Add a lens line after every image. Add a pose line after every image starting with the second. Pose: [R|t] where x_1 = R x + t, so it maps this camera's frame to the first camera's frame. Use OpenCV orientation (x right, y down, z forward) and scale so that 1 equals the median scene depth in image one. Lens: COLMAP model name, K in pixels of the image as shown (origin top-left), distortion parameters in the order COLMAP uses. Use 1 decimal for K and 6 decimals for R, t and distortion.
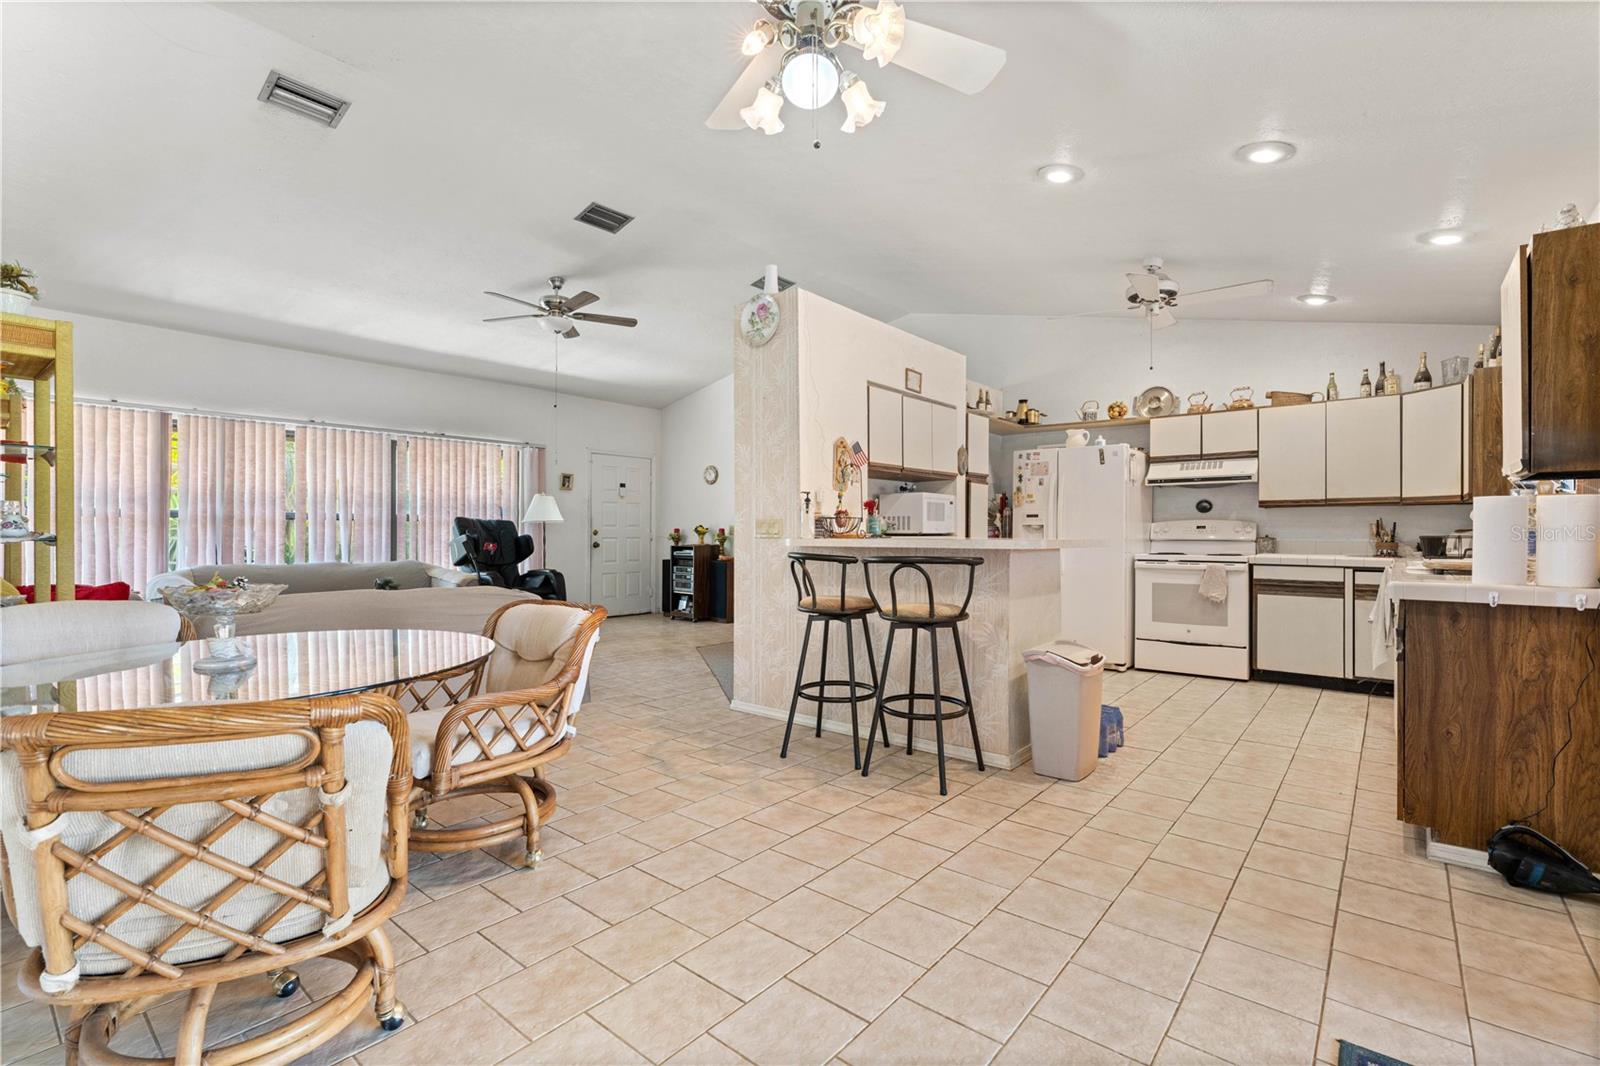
lens RADIAL K [[722.5, 0, 797.3], [0, 722.5, 533.3], [0, 0, 1]] dist [-0.009085, 0.002701]
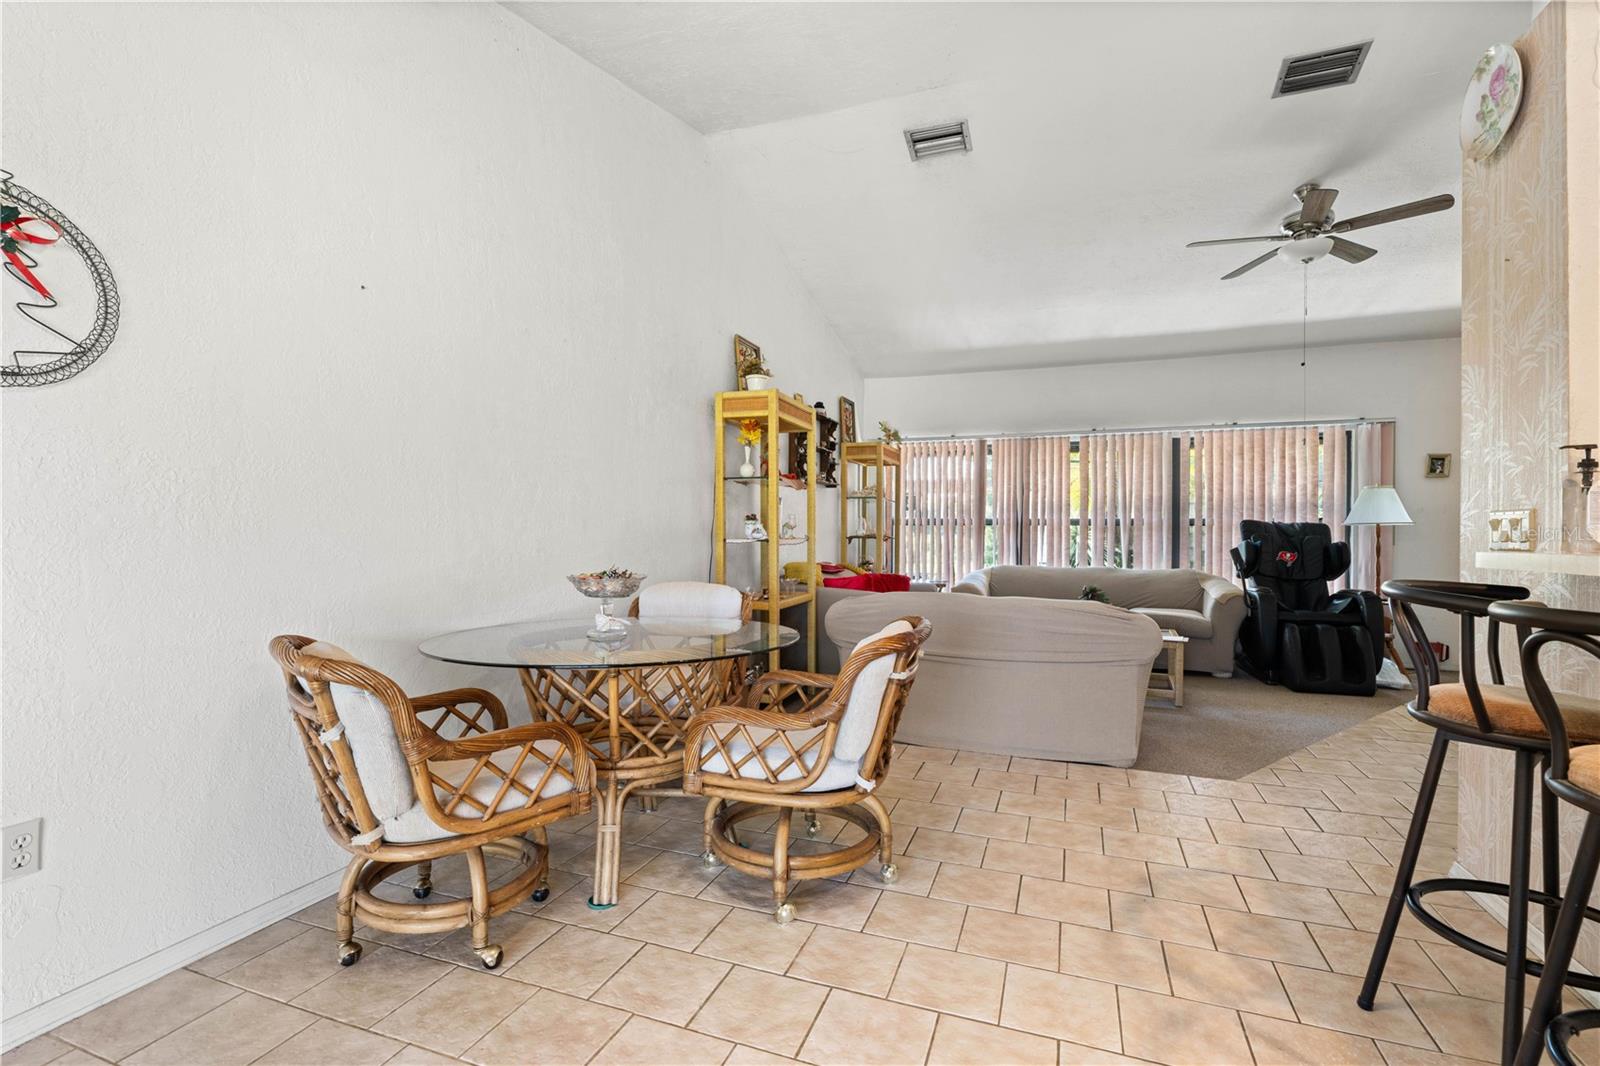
lens RADIAL K [[722.5, 0, 802.1], [0, 722.5, 537.3], [0, 0, 1]] dist [-0.009085, 0.002701]
pose [[0.332156, 0.002729, -0.943221, 0.218345], [-0.005940, 0.999982, 0.000802, 0.000018], [0.943206, 0.005336, 0.332166, 0.347525]]
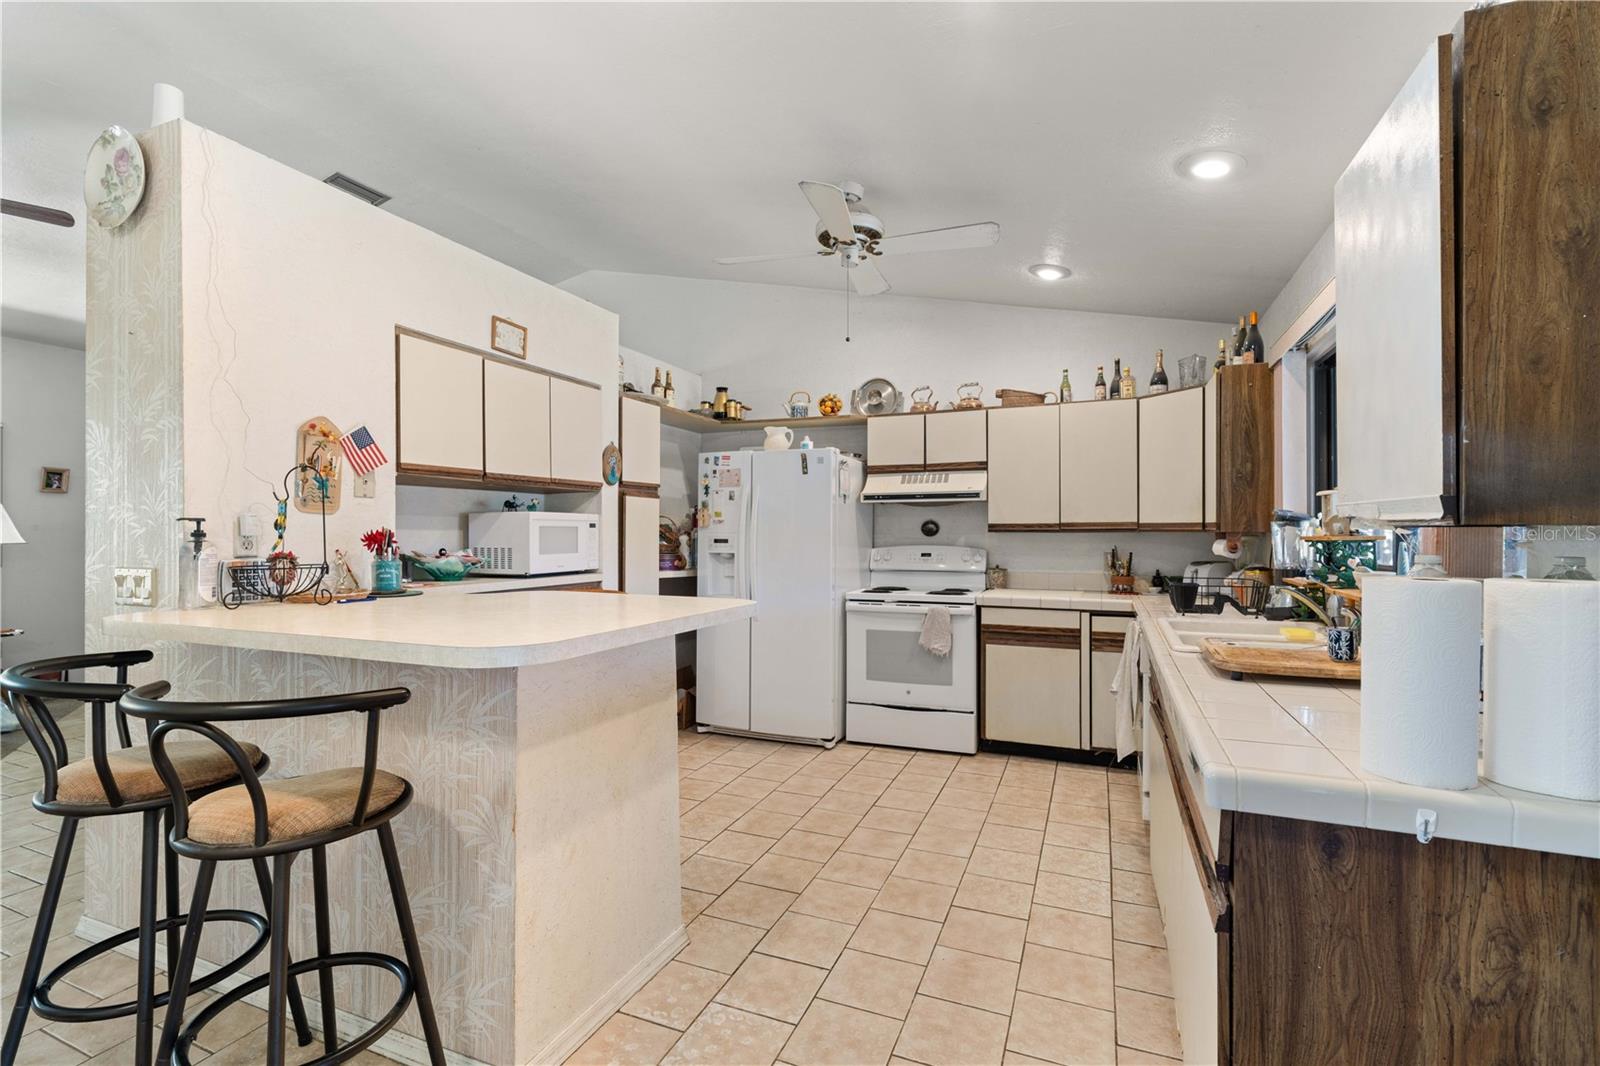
lens RADIAL K [[722.5, 0, 801.6], [0, 722.5, 531.2], [0, 0, 1]] dist [-0.009085, 0.002701]
pose [[0.955379, -0.000484, 0.295383, 0.226531], [0.001818, 0.999989, -0.004241, -0.037693], [-0.295378, 0.004589, 0.955369, 0.323697]]
